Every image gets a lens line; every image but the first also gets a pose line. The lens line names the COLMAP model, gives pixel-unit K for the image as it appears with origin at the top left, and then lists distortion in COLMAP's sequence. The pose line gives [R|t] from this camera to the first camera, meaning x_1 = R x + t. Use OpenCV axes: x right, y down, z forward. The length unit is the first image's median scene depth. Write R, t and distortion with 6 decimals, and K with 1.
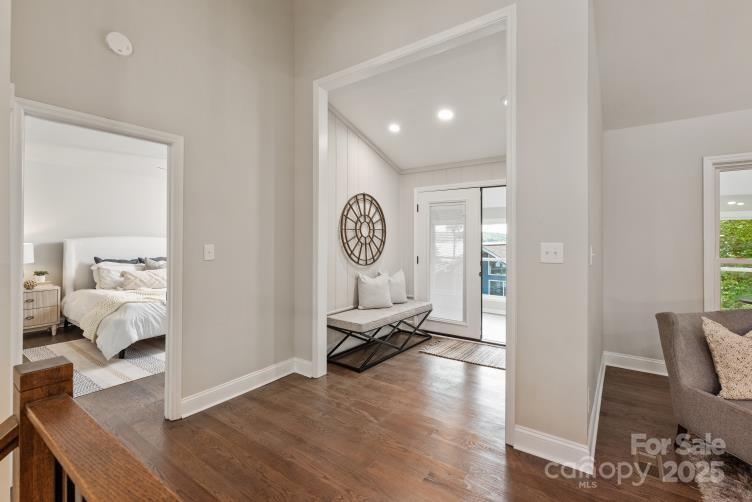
lens RADIAL K [[329.0, 0, 375.4], [0, 329.0, 241.9], [0, 0, 1]] dist [-0.000038, -0.000795]
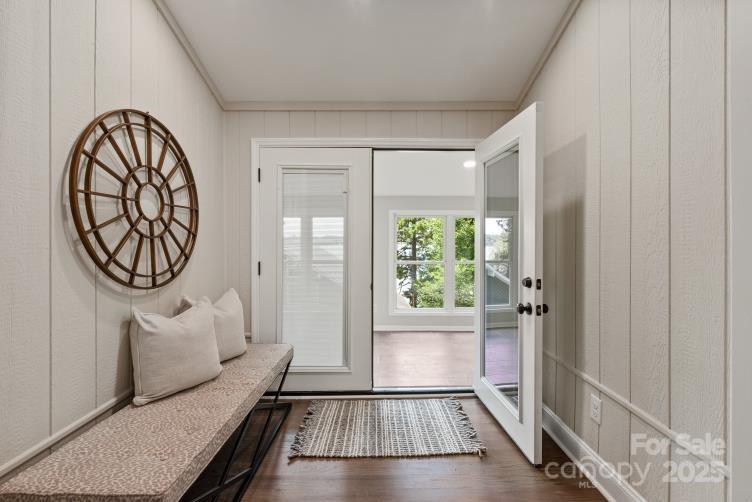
lens RADIAL K [[329.0, 0, 375.4], [0, 329.0, 241.9], [0, 0, 1]] dist [-0.000038, -0.000795]
pose [[0.807252, -0.002276, 0.590202, -0.047706], [0.006147, 0.999971, -0.004552, 0.016582], [-0.590175, 0.007302, 0.807243, 0.503017]]
